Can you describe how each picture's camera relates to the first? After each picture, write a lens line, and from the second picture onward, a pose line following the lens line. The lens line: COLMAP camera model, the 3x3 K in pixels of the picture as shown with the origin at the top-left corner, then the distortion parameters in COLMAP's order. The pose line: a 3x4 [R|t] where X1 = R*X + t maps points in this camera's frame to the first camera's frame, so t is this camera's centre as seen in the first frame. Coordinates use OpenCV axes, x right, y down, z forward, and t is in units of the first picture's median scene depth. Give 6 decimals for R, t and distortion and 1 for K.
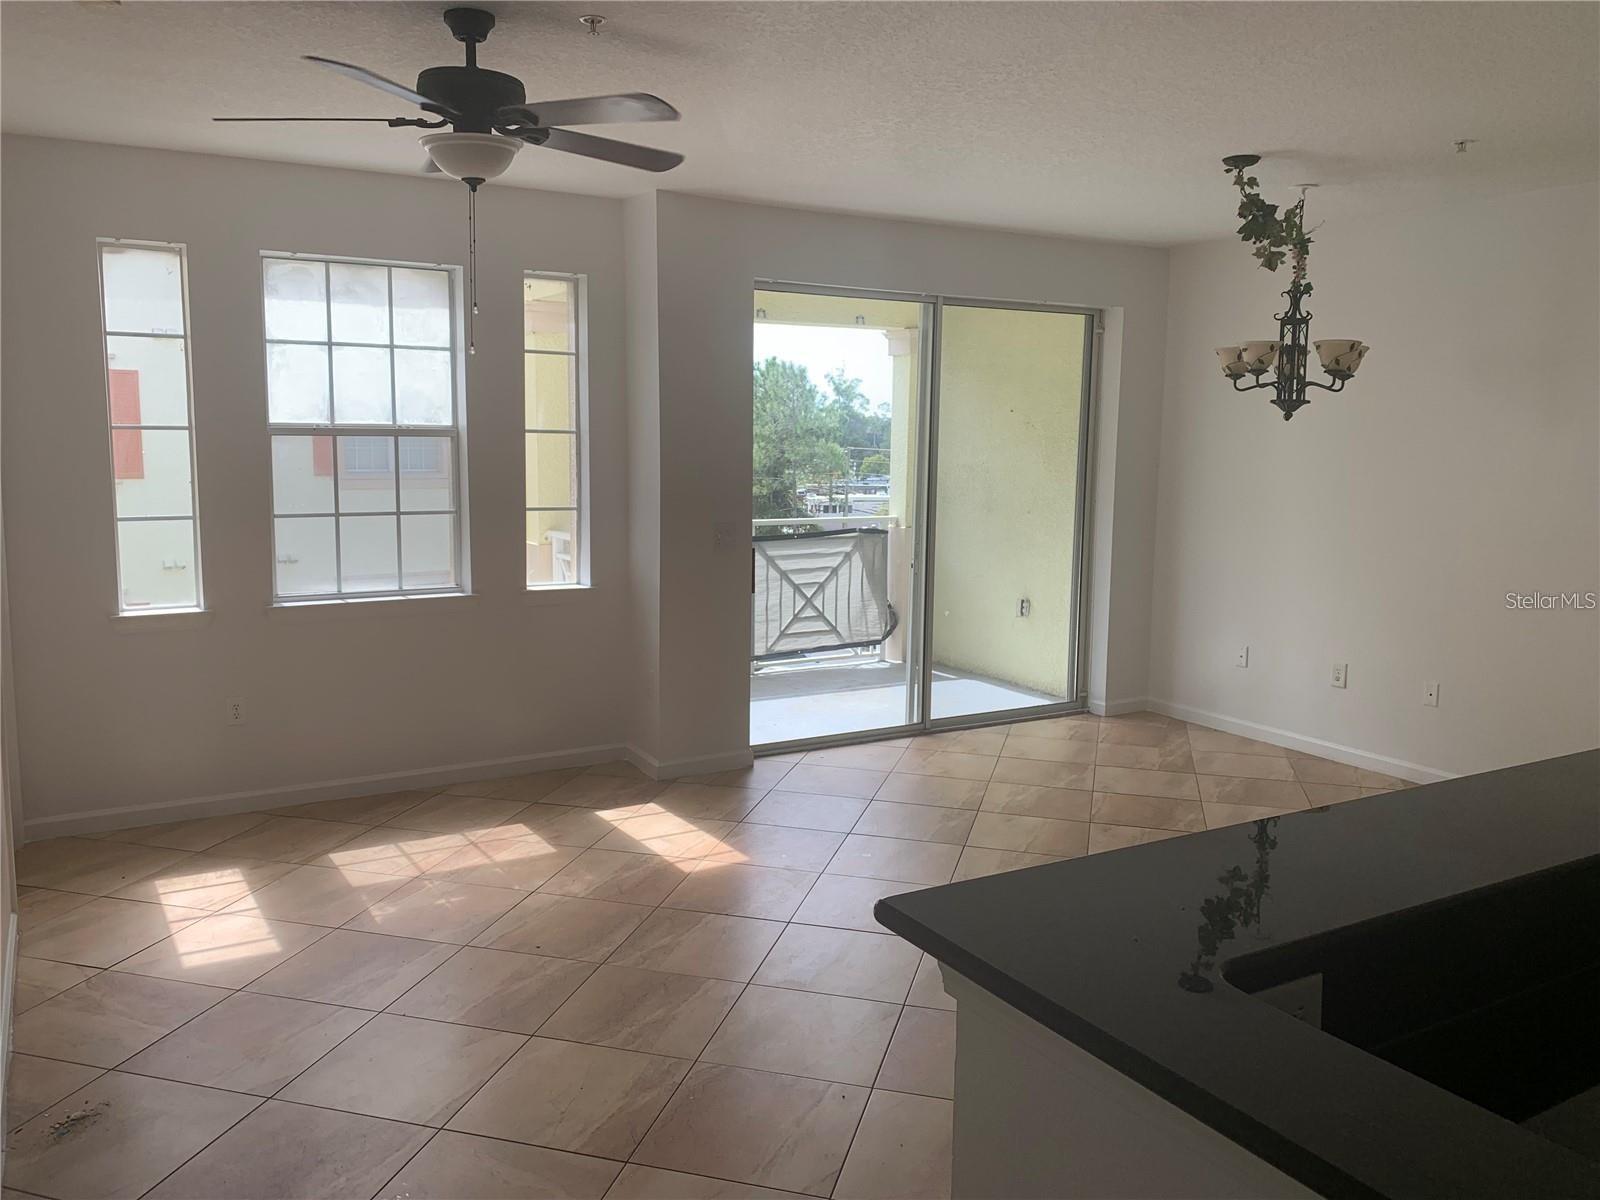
lens RADIAL K [[1194.0, 0, 800.0], [0, 1194.0, 600.0], [0, 0, 1]] dist [0.063685, 0.000103]
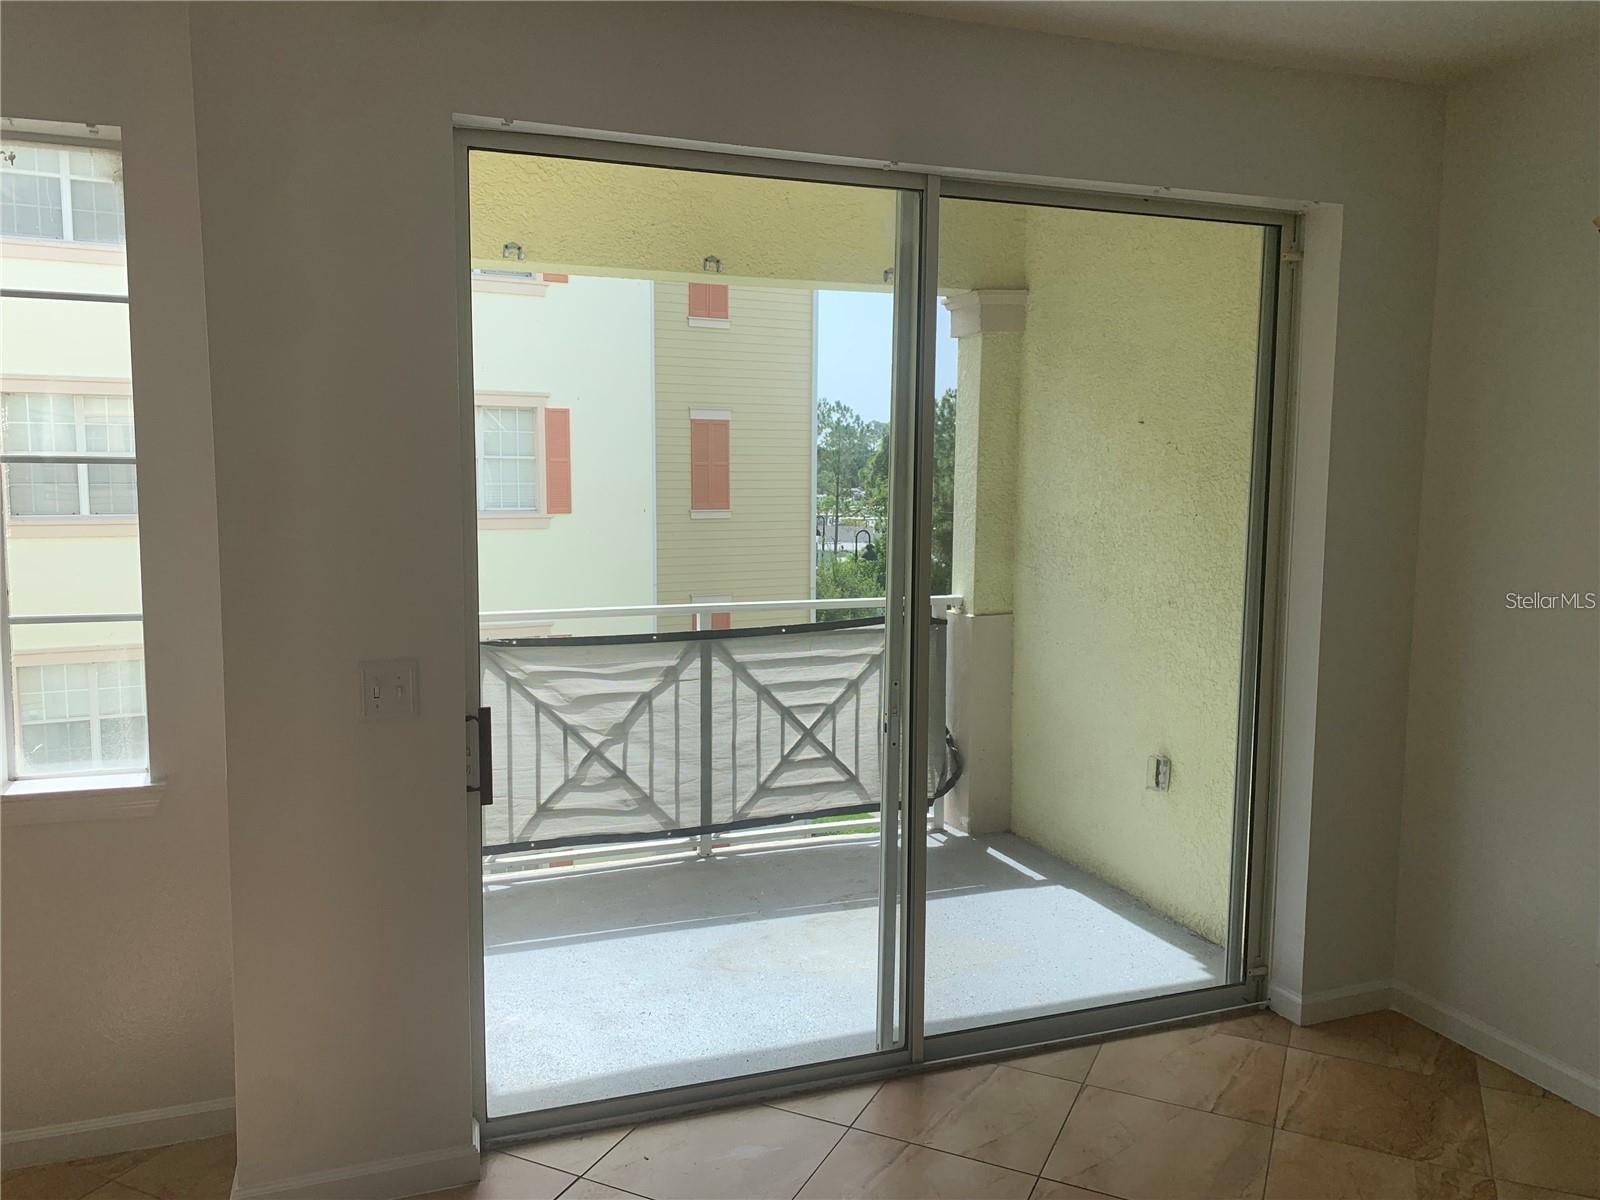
lens RADIAL K [[1226.5, 0, 800.0], [0, 1226.5, 600.0], [0, 0, 1]] dist [0.003461, 0.002236]
pose [[0.984977, 0.016760, -0.171871, 0.112853], [-0.021191, 0.999488, -0.023979, -0.054073], [0.171381, 0.027261, 0.984828, 0.384916]]
